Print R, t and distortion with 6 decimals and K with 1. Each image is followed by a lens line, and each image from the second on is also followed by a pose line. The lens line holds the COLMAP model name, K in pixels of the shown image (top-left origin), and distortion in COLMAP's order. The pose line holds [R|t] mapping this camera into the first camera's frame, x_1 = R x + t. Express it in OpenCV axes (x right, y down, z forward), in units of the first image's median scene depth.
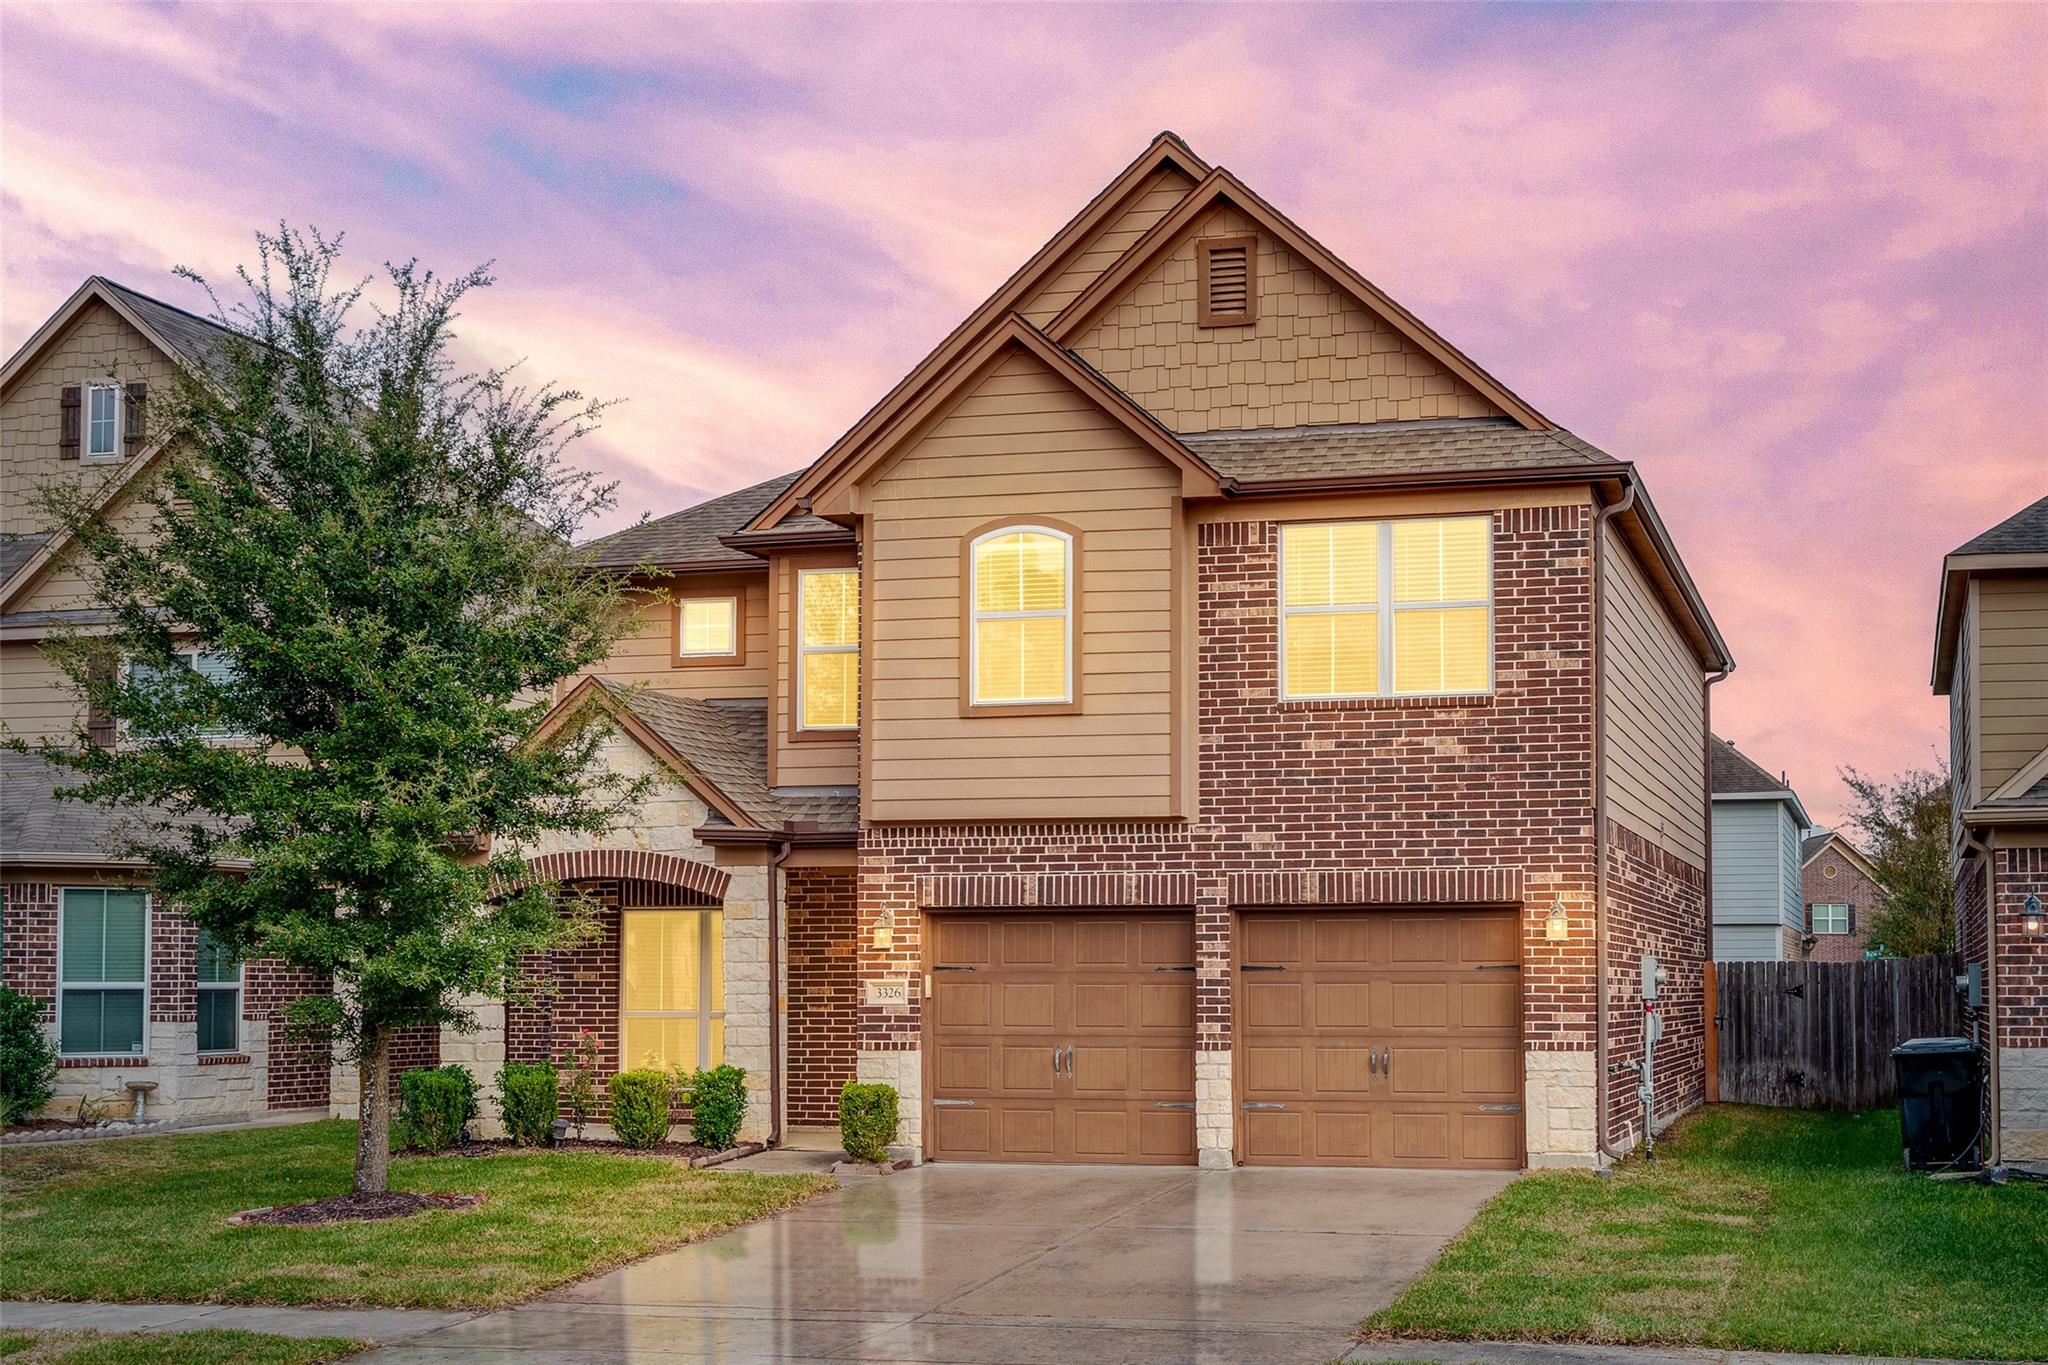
lens RADIAL K [[3618.9, 0, 1024.6], [0, 3618.9, 684.9], [0, 0, 1]] dist [-0.295568, 0.000000]
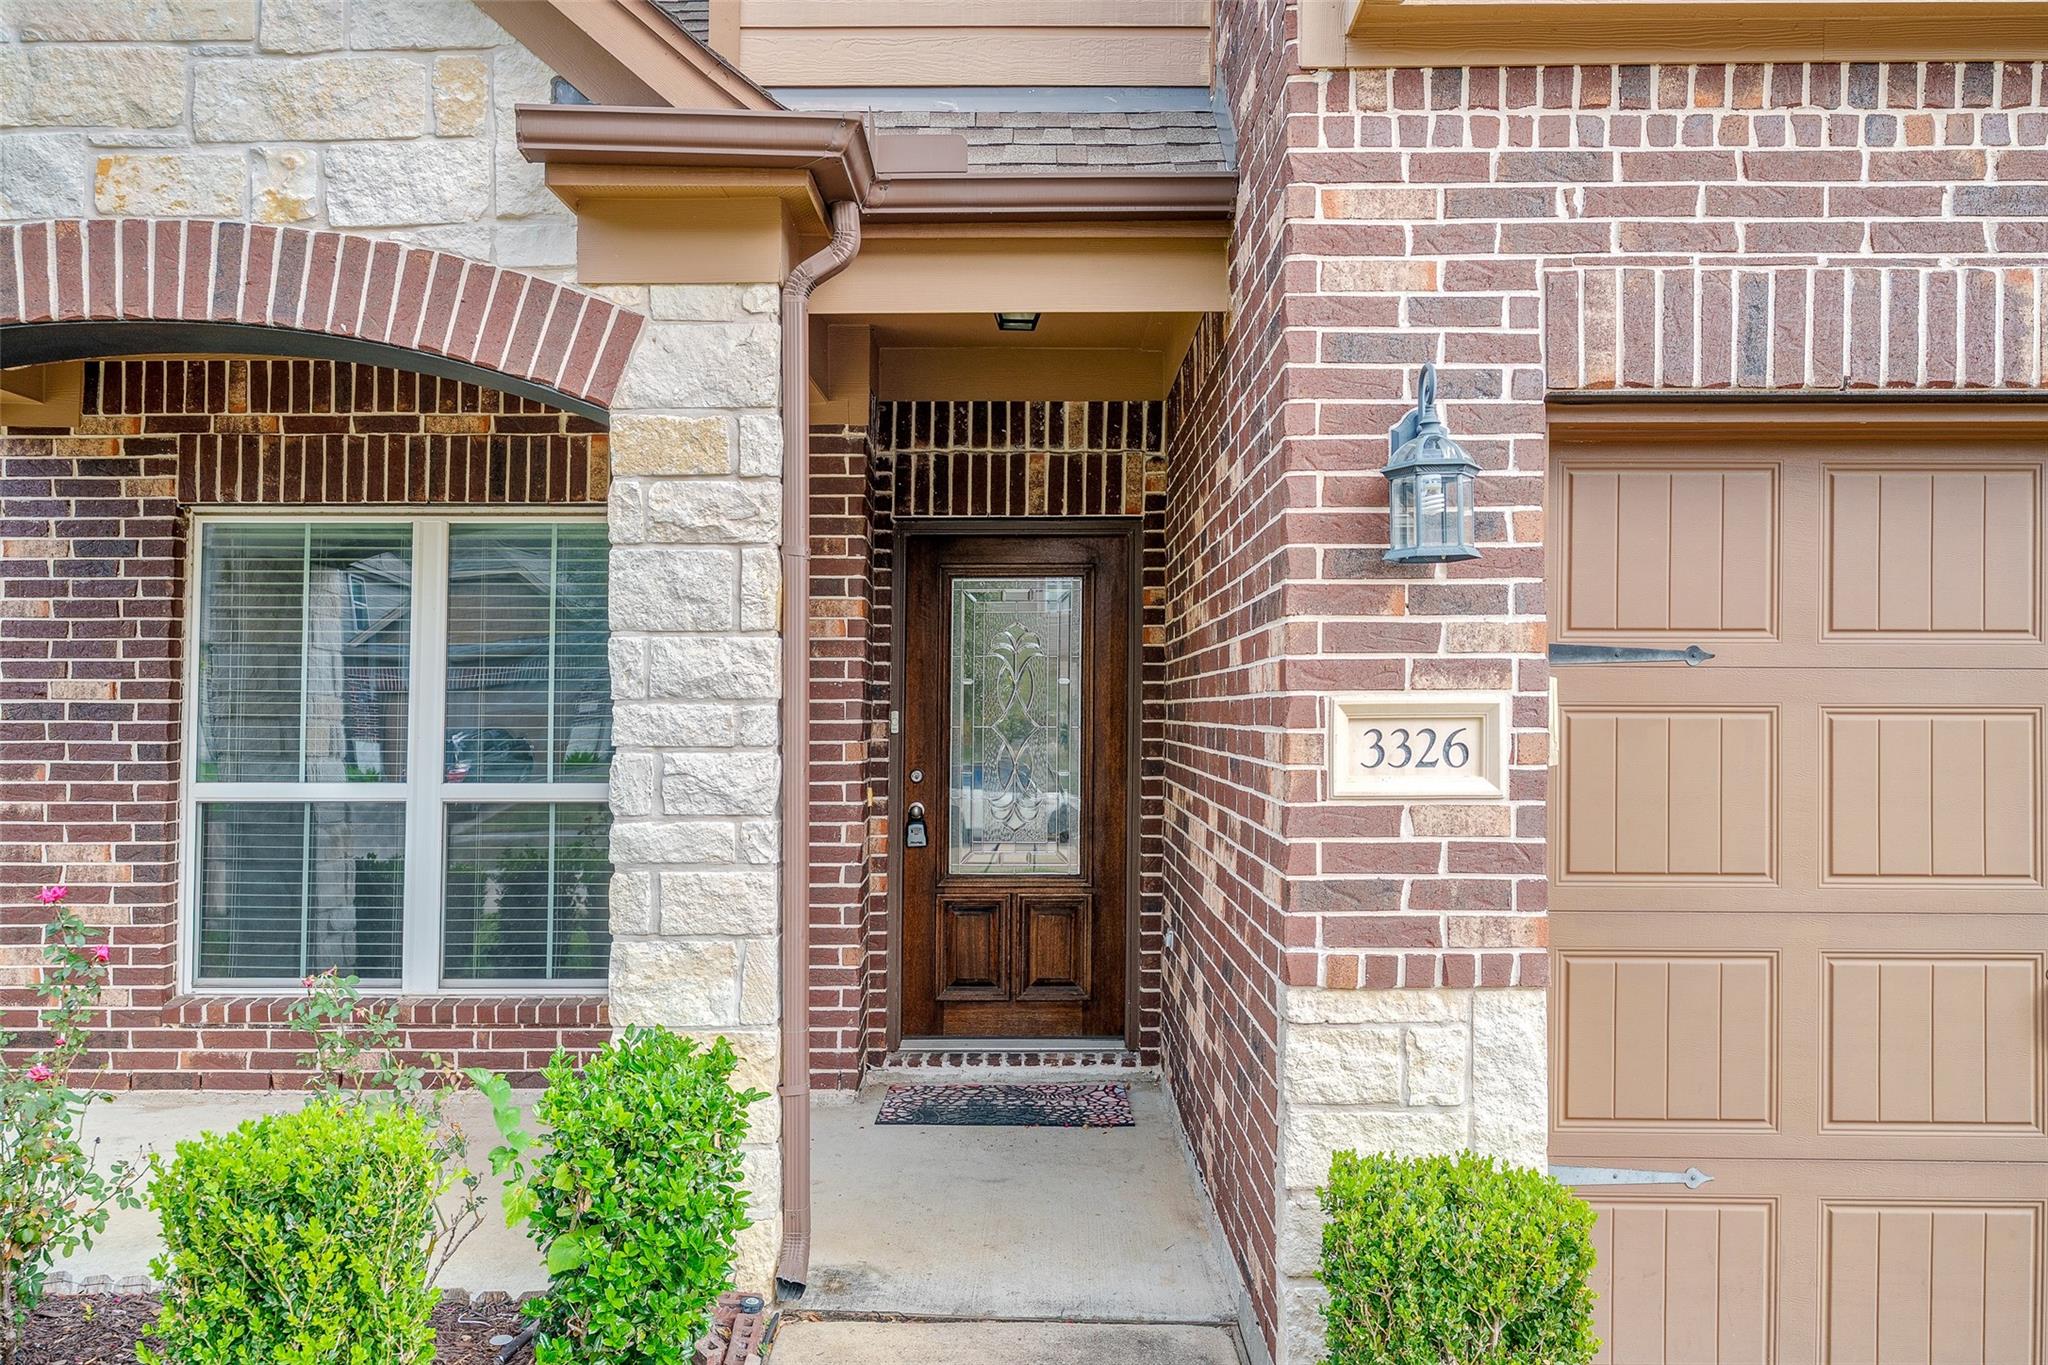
lens RADIAL K [[2020.1, 0, 1023.8], [0, 2020.1, 673.3], [0, 0, 1]] dist [0.012786, 0.000000]
pose [[0.956303, 0.012041, 0.292128, -0.102340], [-0.029704, 0.997983, 0.056105, 0.073330], [-0.290864, -0.062330, 0.954732, 0.876695]]
